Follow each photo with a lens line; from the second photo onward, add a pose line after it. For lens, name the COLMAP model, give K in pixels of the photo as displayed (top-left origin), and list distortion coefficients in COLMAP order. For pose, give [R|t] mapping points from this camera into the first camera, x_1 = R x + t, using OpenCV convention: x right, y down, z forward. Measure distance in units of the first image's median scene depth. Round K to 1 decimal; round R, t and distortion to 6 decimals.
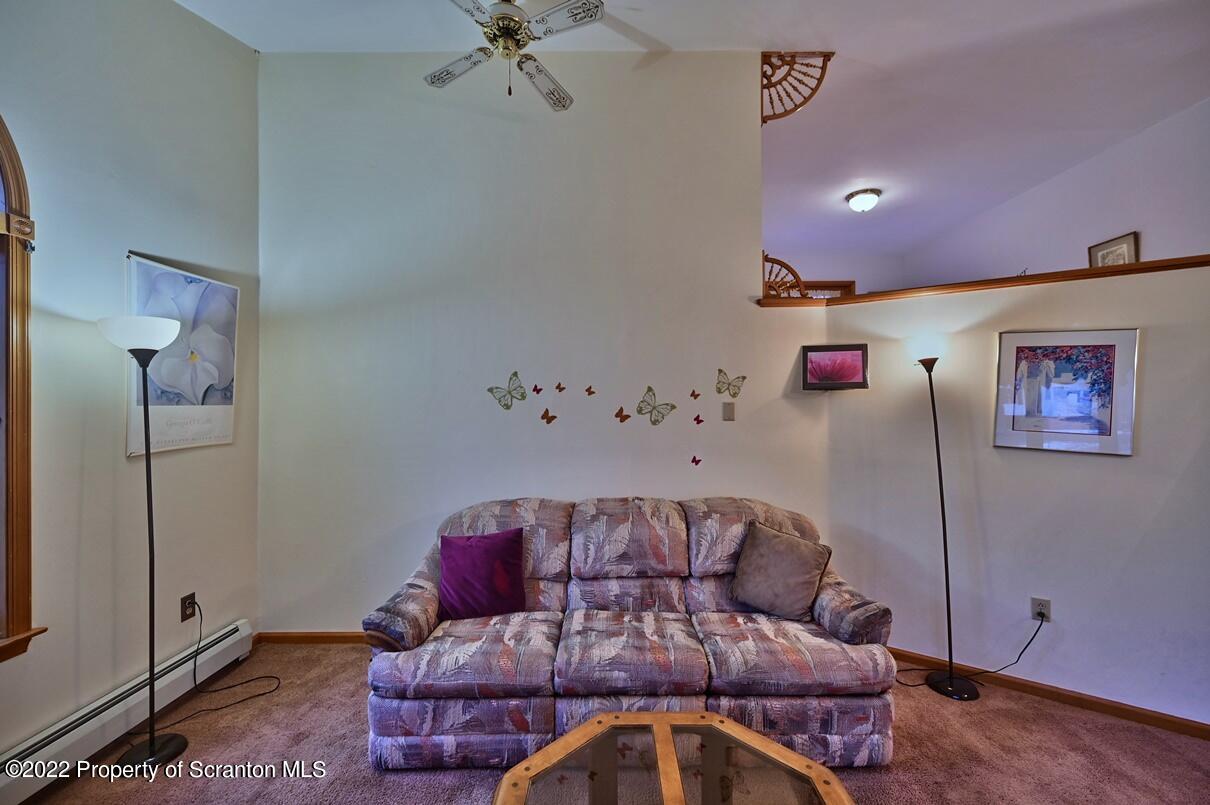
lens RADIAL K [[476.7, 0, 602.9], [0, 476.7, 404.8], [0, 0, 1]] dist [0.001644, 0.000823]
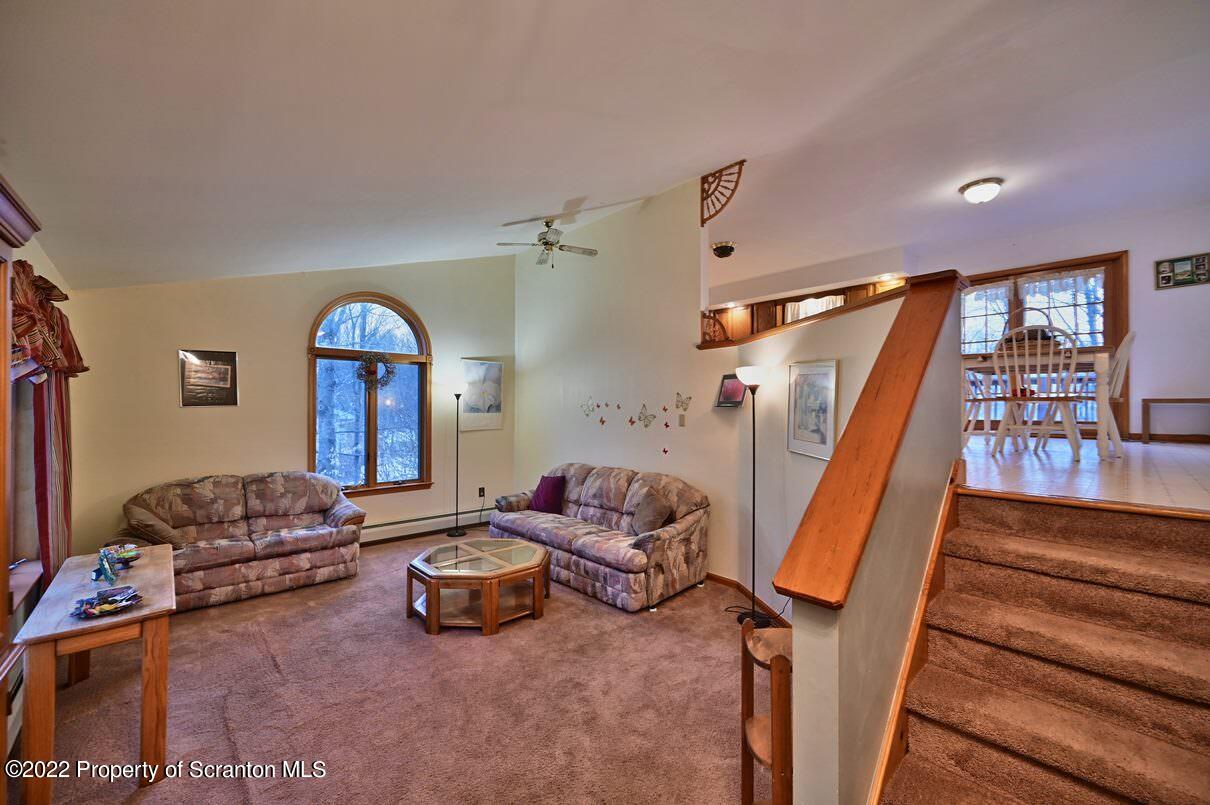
lens RADIAL K [[476.7, 0, 610.1], [0, 476.7, 409.0], [0, 0, 1]] dist [0.001644, 0.000823]
pose [[0.691046, 0.005553, -0.722789, 1.212161], [-0.004341, 0.999984, 0.003532, -0.026858], [0.722798, 0.000697, 0.691059, -0.220858]]
